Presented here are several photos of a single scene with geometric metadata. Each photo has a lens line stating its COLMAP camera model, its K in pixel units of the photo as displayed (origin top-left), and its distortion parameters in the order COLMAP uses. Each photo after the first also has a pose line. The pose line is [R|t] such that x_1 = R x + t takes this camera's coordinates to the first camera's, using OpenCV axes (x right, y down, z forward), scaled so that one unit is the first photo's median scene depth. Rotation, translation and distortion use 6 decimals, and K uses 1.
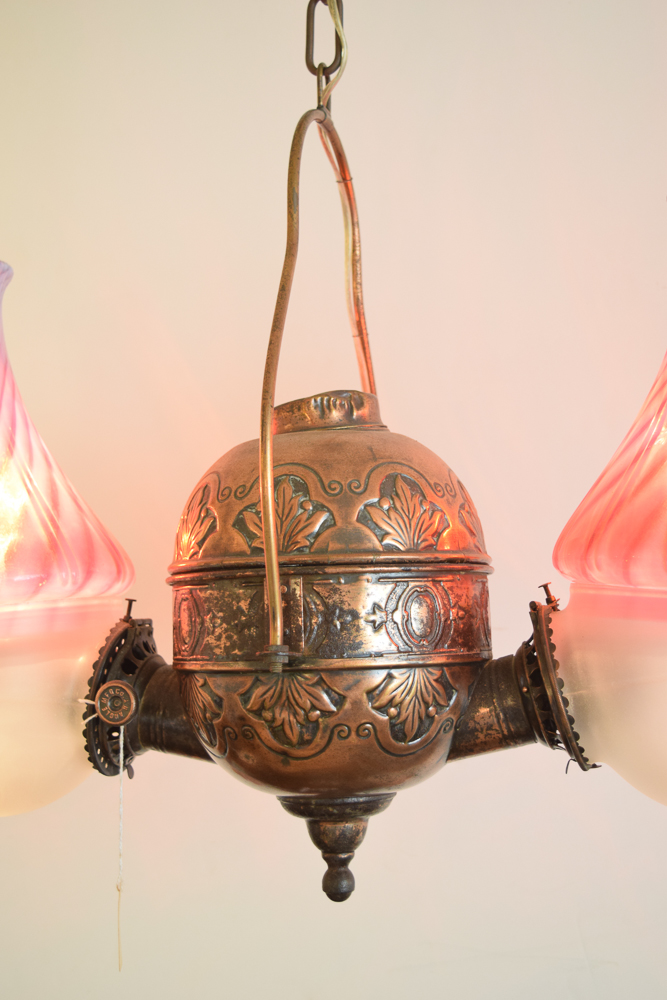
lens RADIAL K [[1384.1, 0, 333.5], [0, 1384.1, 500.0], [0, 0, 1]] dist [-0.025147, -0.020868]
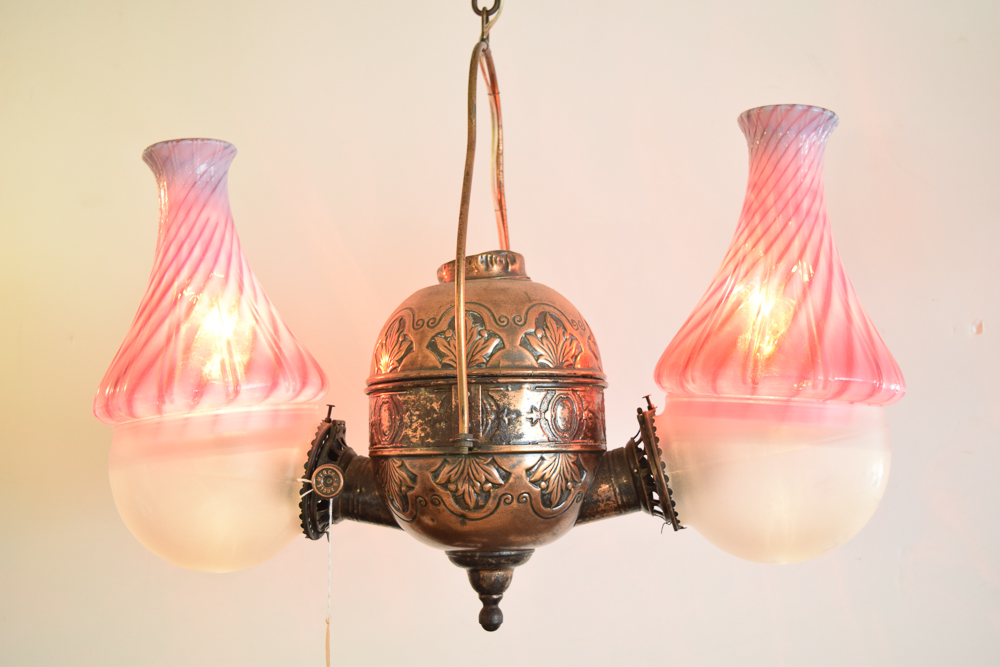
lens RADIAL K [[1257.6, 0, 500.0], [0, 1257.6, 333.5], [0, 0, 1]] dist [-0.038791, -0.032182]
pose [[0.992217, 0.020859, 0.122763, -0.150239], [-0.018278, 0.999588, -0.022116, 0.030310], [-0.123174, 0.019700, 0.992190, -0.224963]]
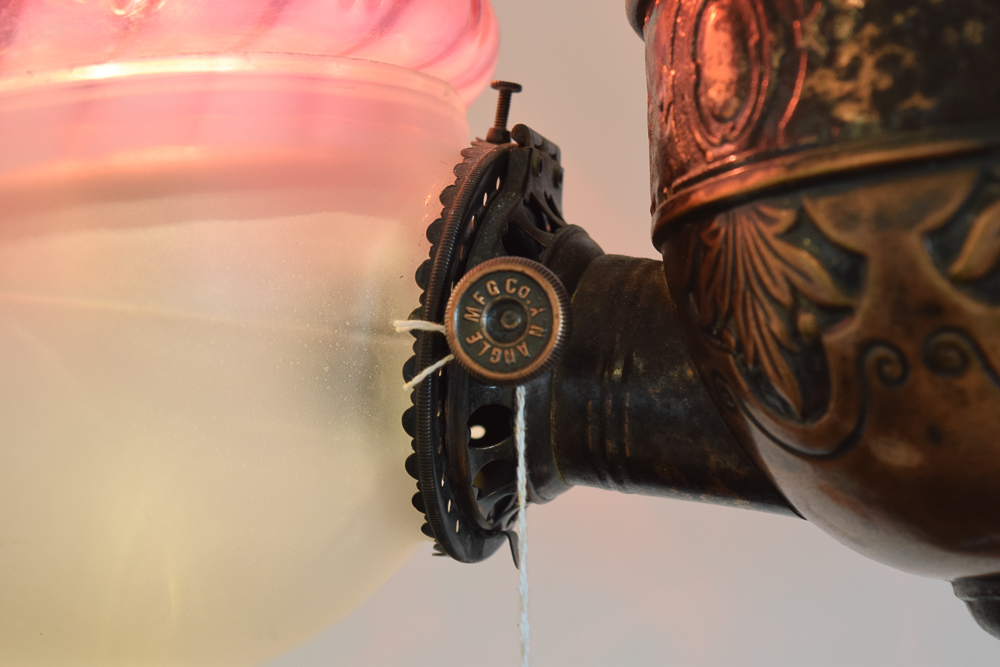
lens RADIAL K [[2156.1, 0, 500.0], [0, 2156.1, 333.5], [0, 0, 1]] dist [0.030933, 0.198875]
pose [[0.999761, -0.017443, -0.013182, -0.157839], [0.017087, 0.999499, -0.026648, 0.171134], [0.013640, 0.026417, 0.999558, 0.473588]]
